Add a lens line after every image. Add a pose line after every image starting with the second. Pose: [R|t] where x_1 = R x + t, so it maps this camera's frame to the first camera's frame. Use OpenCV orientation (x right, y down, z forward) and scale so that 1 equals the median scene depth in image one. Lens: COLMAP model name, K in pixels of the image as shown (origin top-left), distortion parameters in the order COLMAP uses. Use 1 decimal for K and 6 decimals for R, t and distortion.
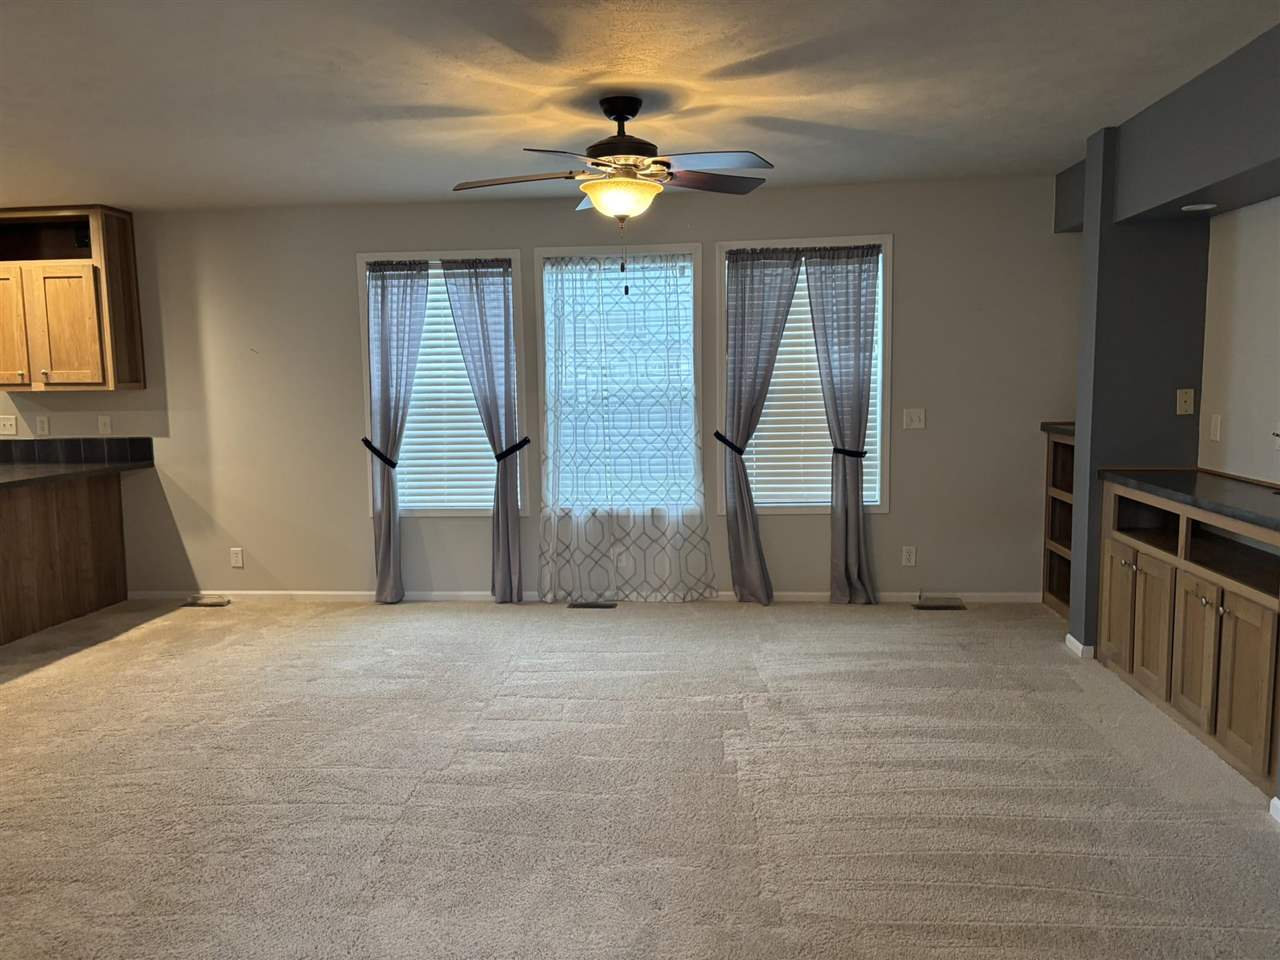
lens RADIAL K [[976.2, 0, 647.2], [0, 976.2, 509.9], [0, 0, 1]] dist [0.044209, -0.046251]
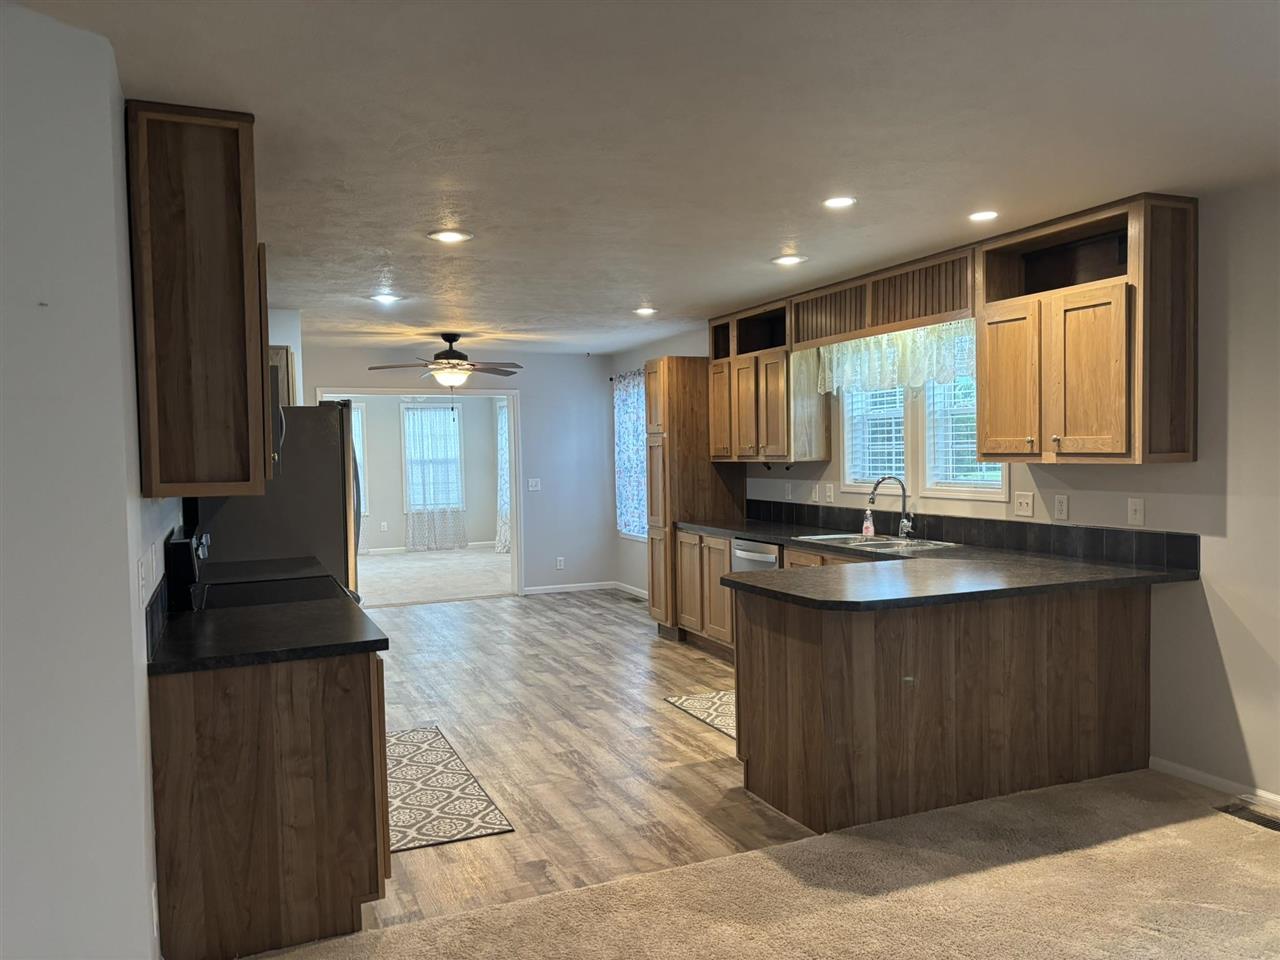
lens RADIAL K [[976.2, 0, 633.7], [0, 976.2, 481.6], [0, 0, 1]] dist [0.044209, -0.046251]
pose [[0.475850, 0.033583, -0.878885, -0.113785], [-0.102822, 0.994543, -0.017668, -0.061410], [0.873496, 0.098776, 0.476706, 0.373947]]
